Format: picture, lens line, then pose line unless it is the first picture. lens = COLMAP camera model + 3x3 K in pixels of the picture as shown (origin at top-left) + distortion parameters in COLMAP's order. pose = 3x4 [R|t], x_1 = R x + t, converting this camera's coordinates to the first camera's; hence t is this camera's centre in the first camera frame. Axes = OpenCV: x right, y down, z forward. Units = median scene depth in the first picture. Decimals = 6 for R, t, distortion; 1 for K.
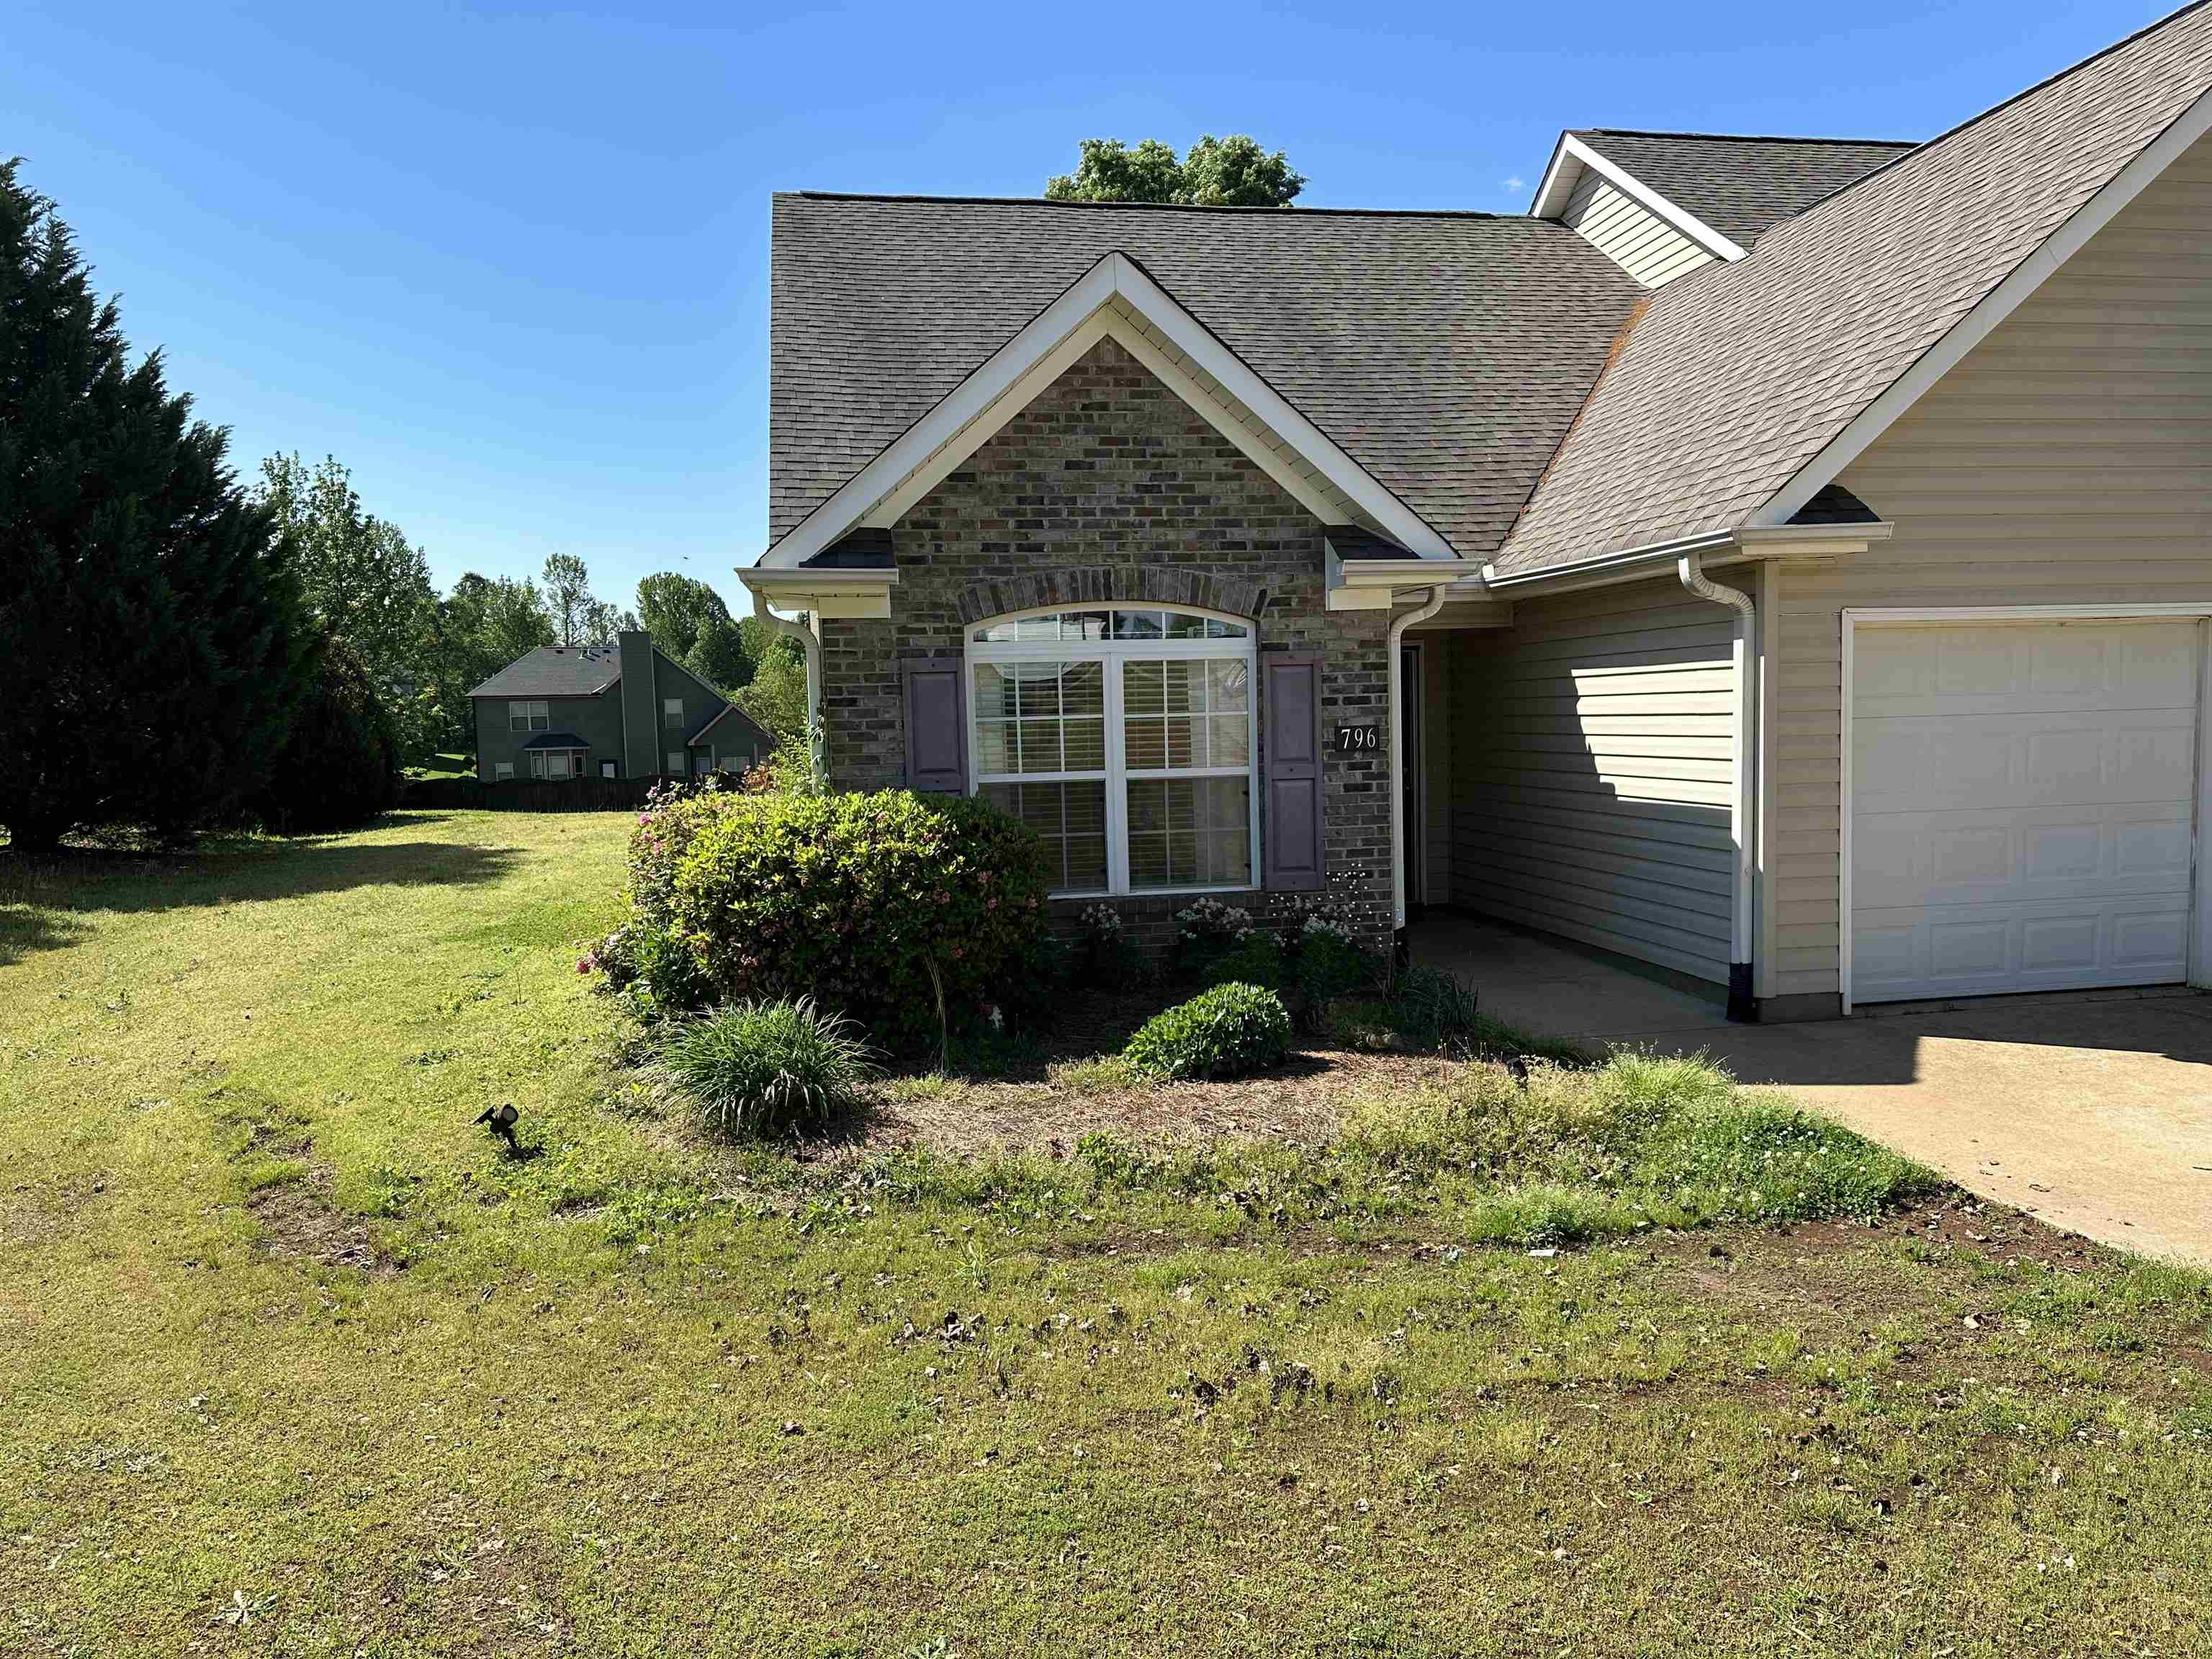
lens RADIAL K [[1532.1, 0, 1110.2], [0, 1532.1, 839.3], [0, 0, 1]] dist [0.073799, -0.044122]
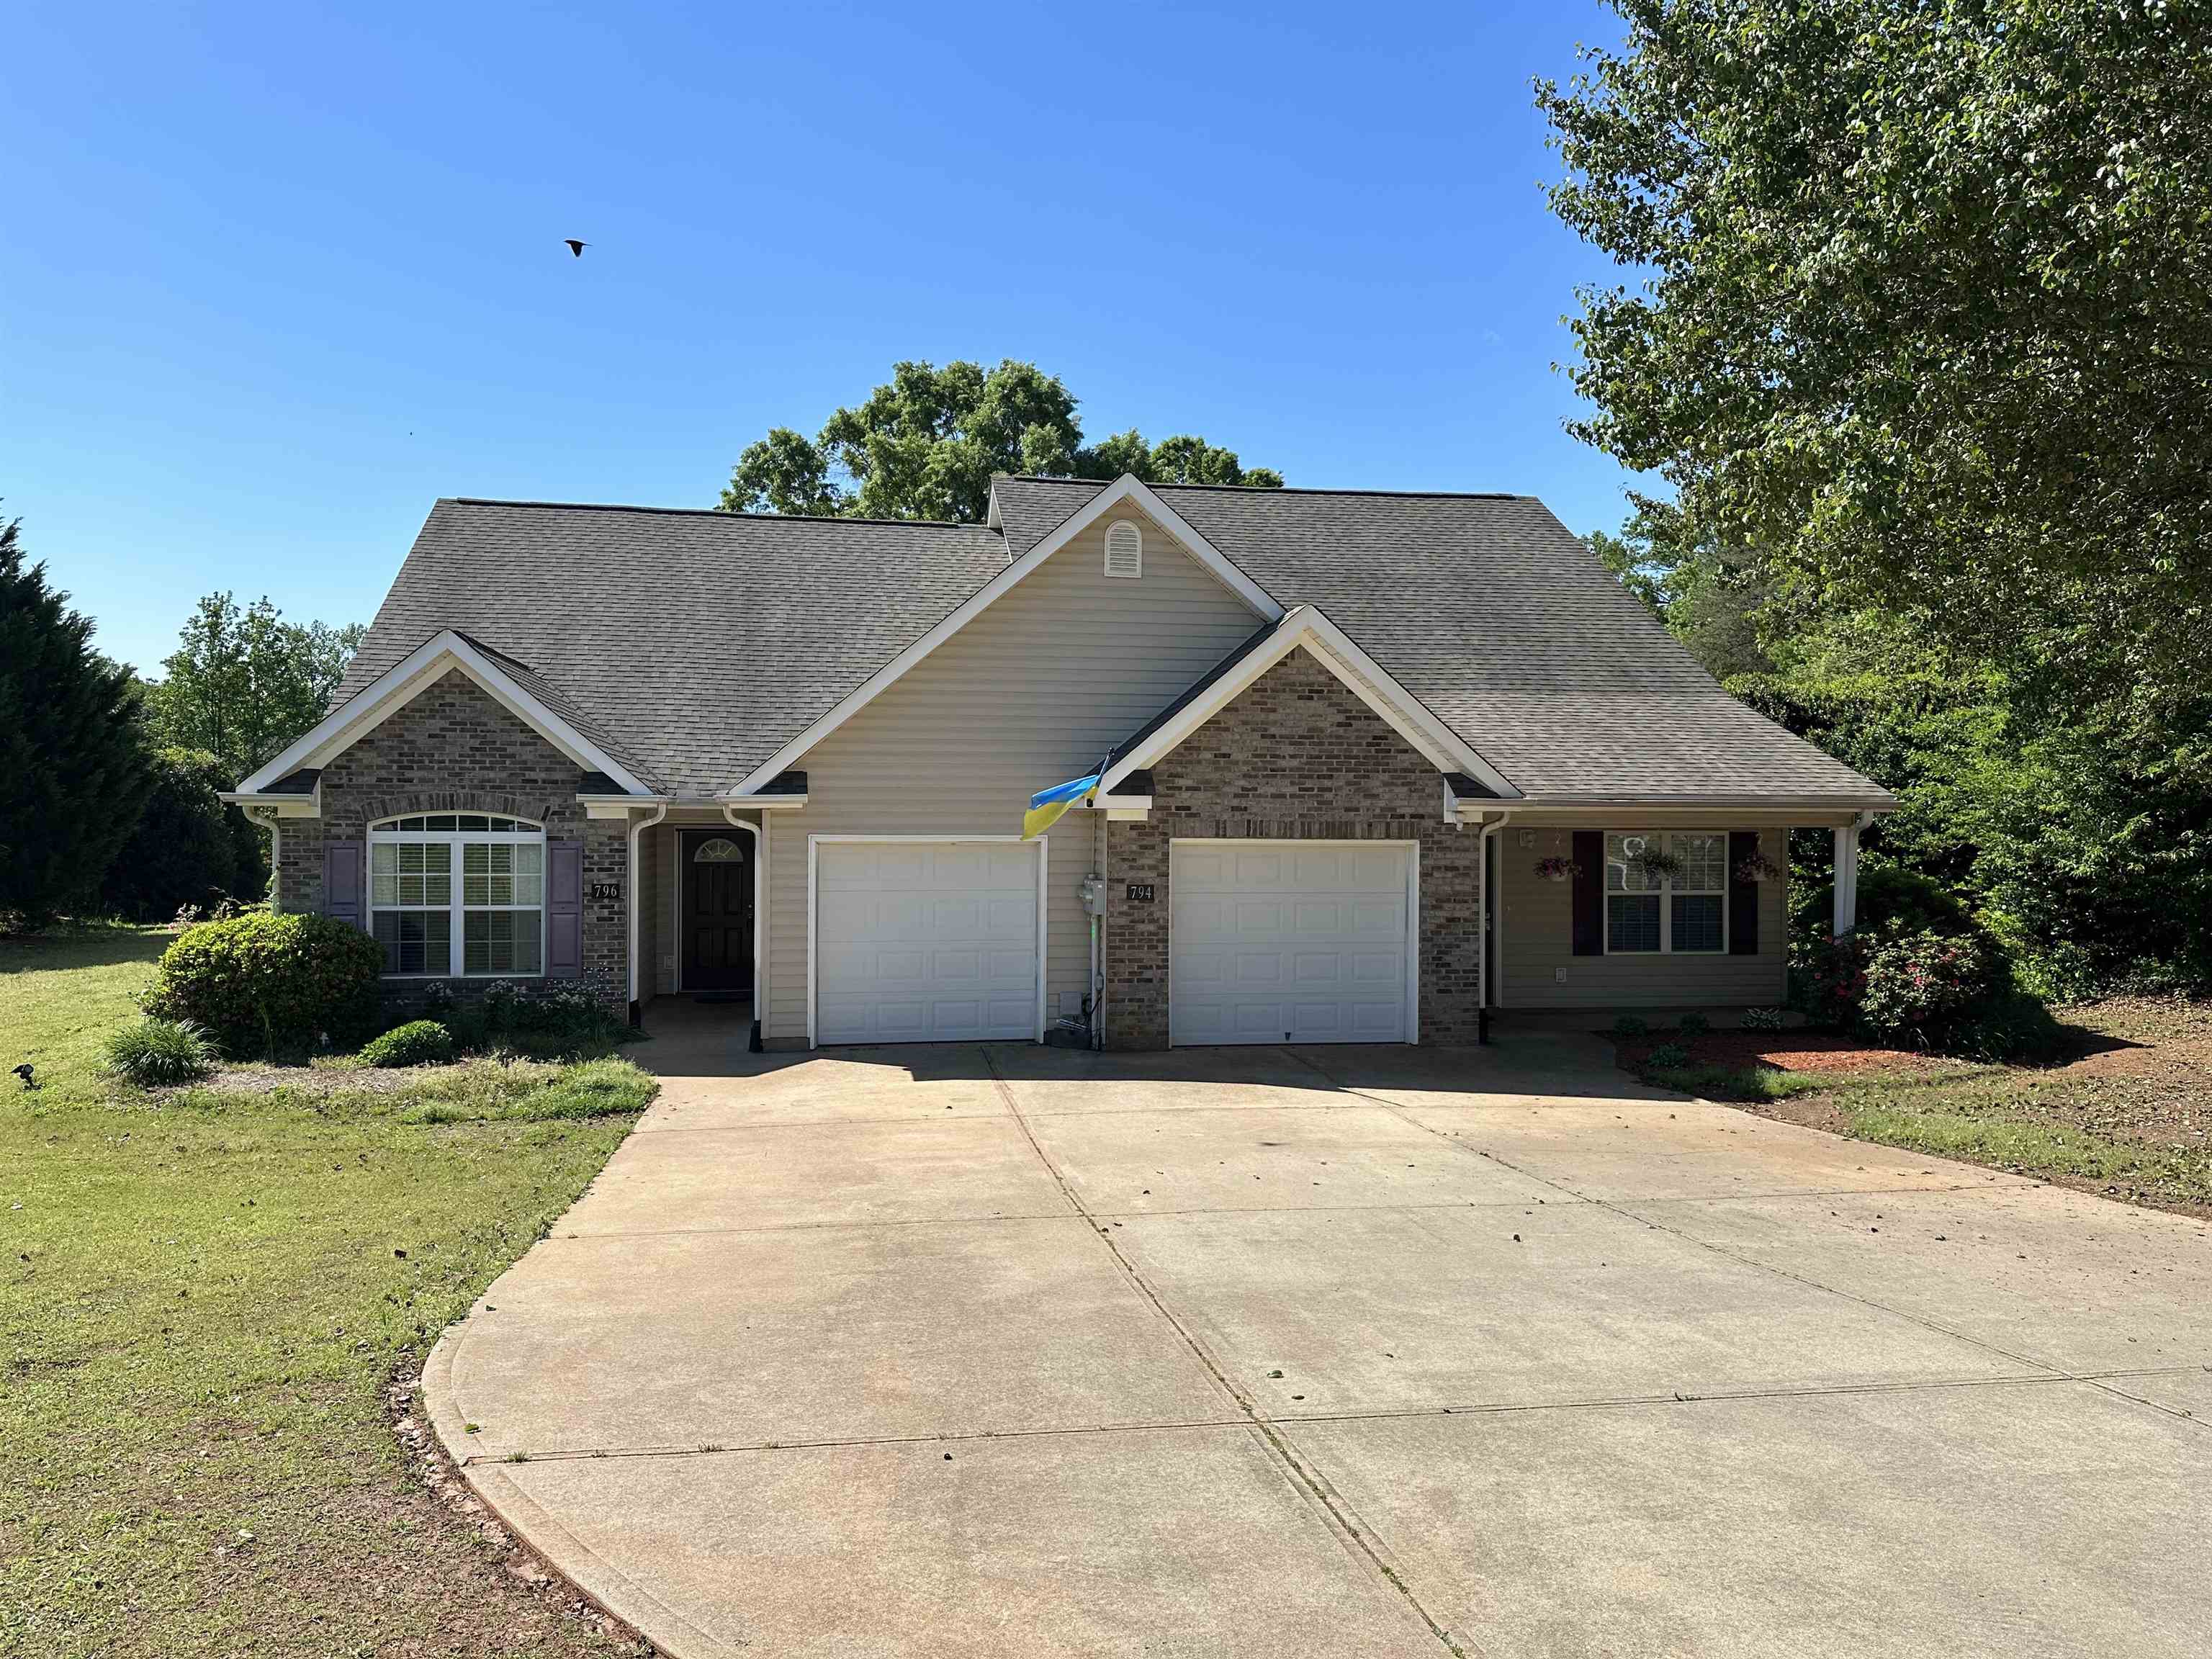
lens RADIAL K [[1532.1, 0, 1093.0], [0, 1532.1, 828.1], [0, 0, 1]] dist [0.073799, -0.044122]
pose [[0.999491, 0.031609, -0.004368, 0.746253], [-0.031852, 0.996470, -0.077668, -0.018703], [0.001898, 0.077767, 0.996970, -0.787335]]
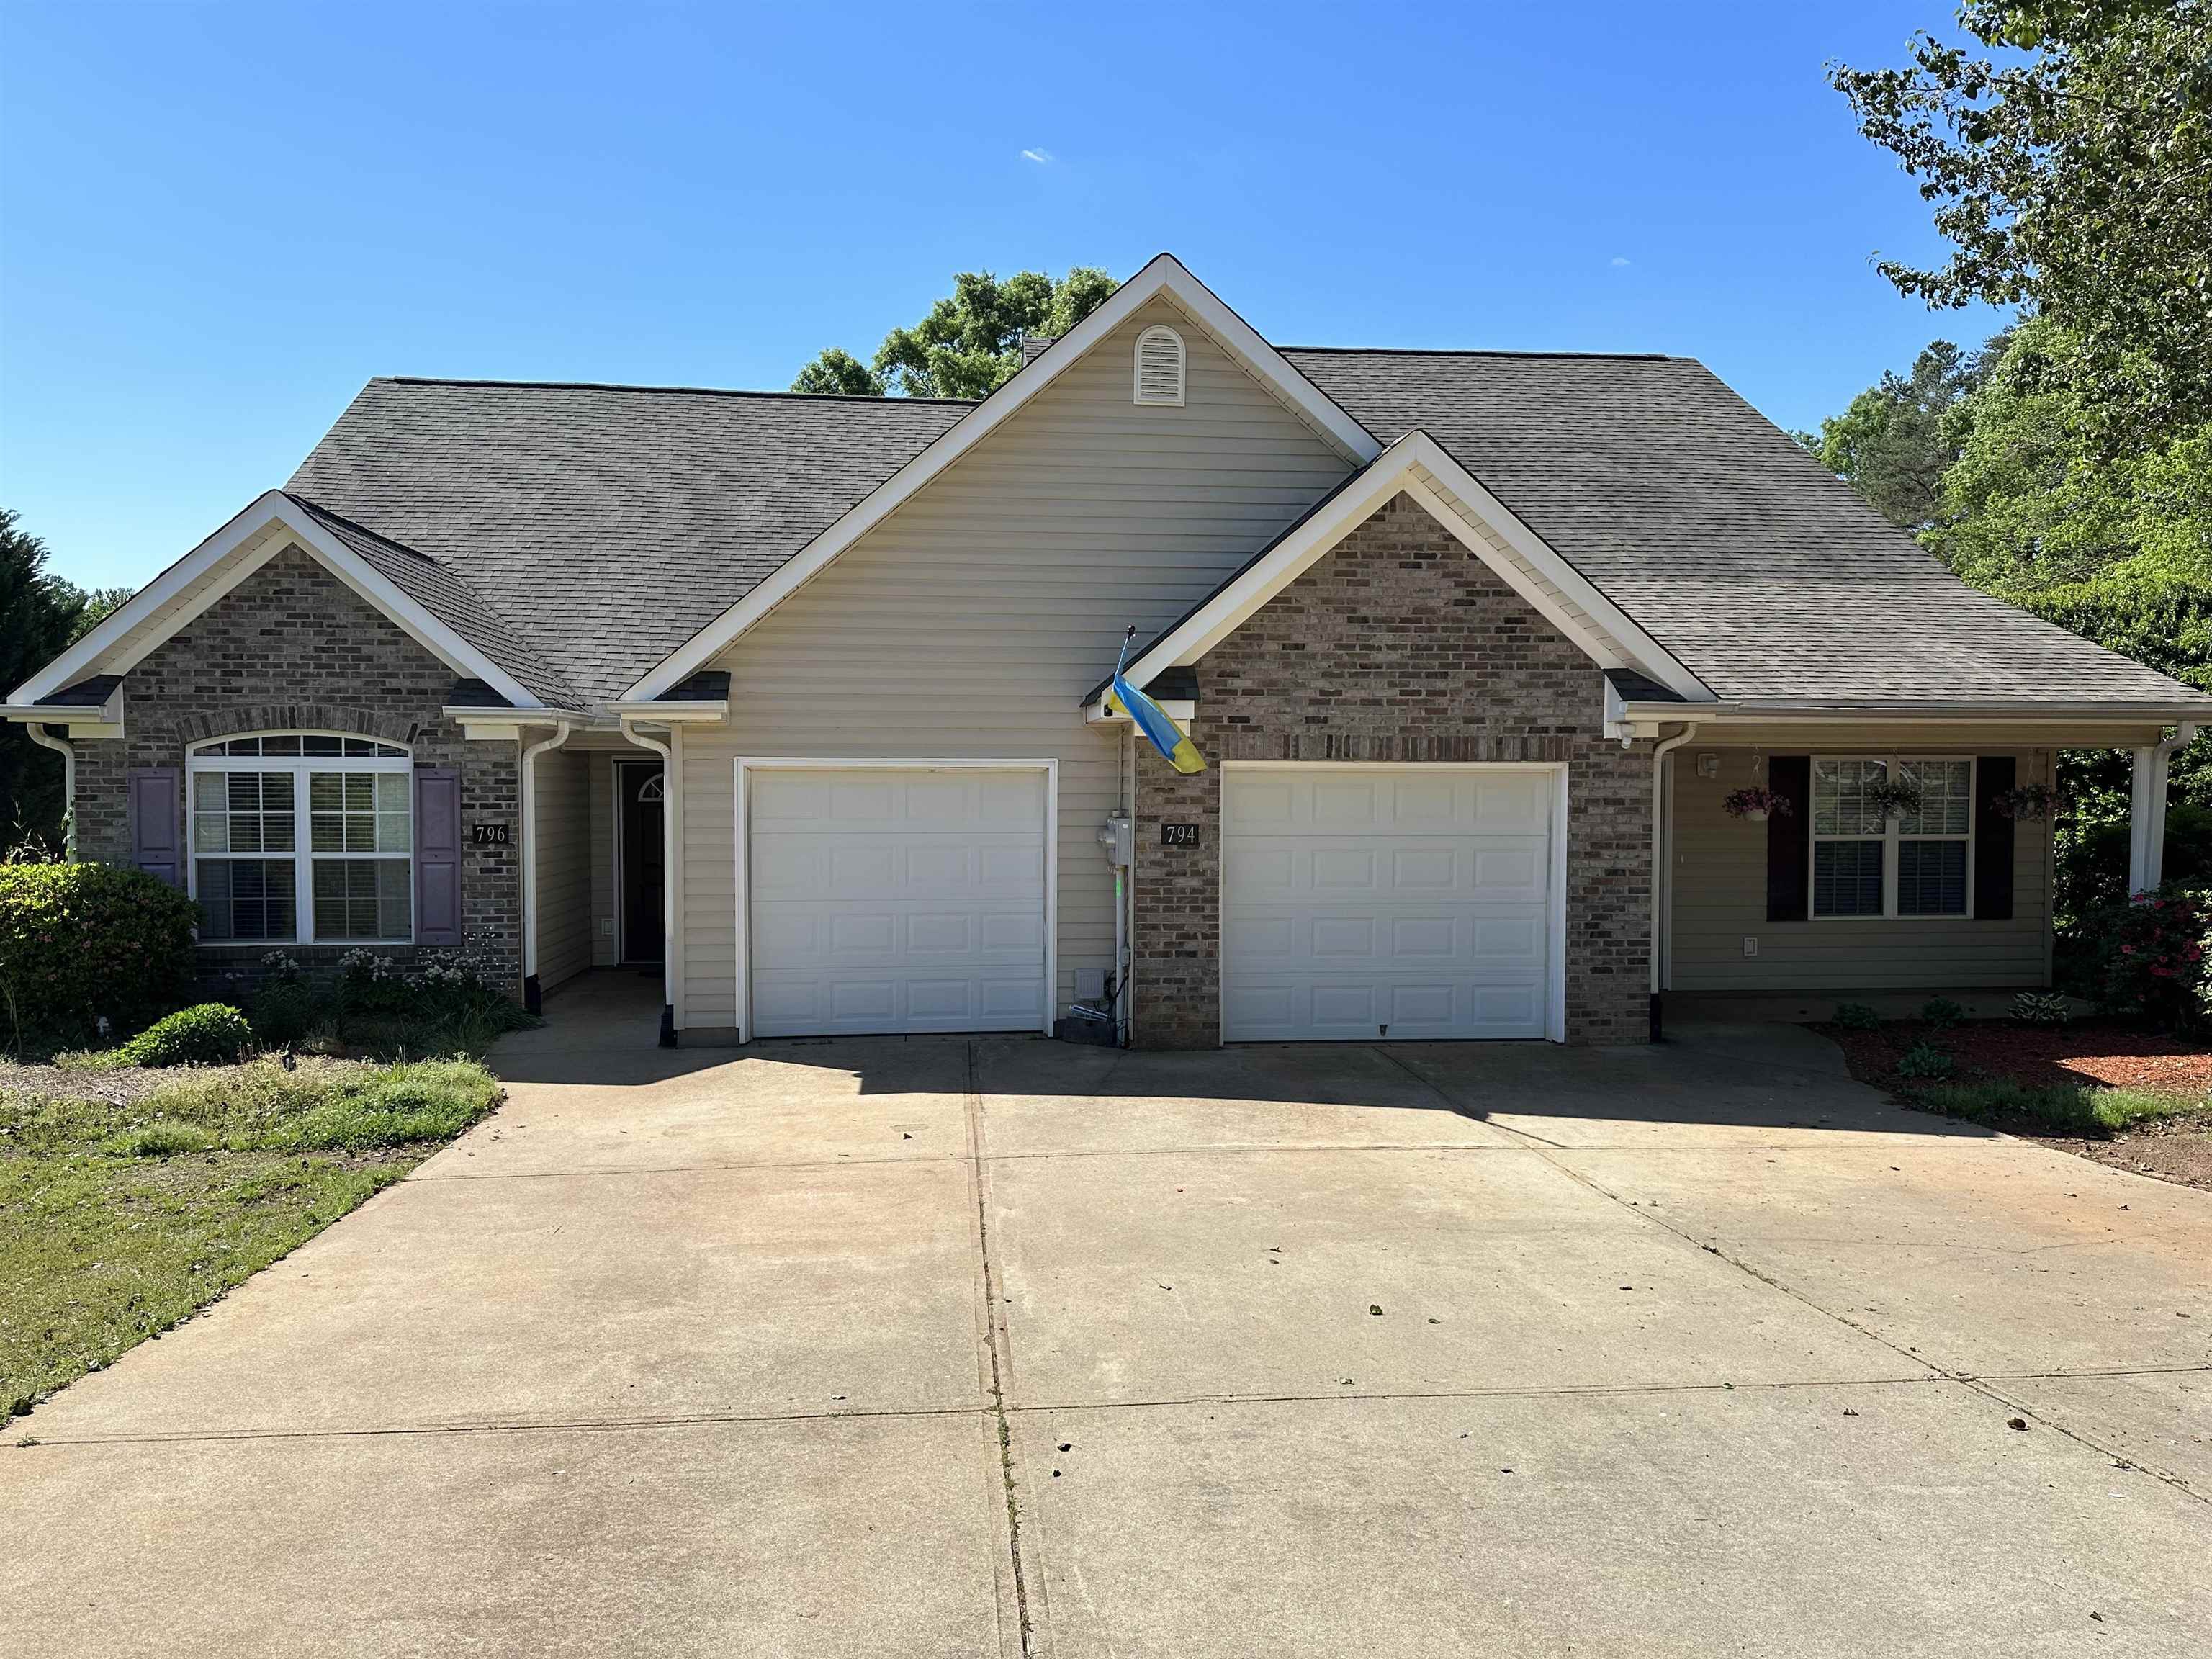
lens RADIAL K [[1536.8, 0, 1086.1], [0, 1536.8, 832.8], [0, 0, 1]] dist [0.051631, -0.036893]
pose [[0.997133, 0.030887, -0.069080, 0.803211], [-0.034243, 0.998263, -0.047943, -0.019982], [0.067479, 0.050171, 0.996458, -0.335689]]
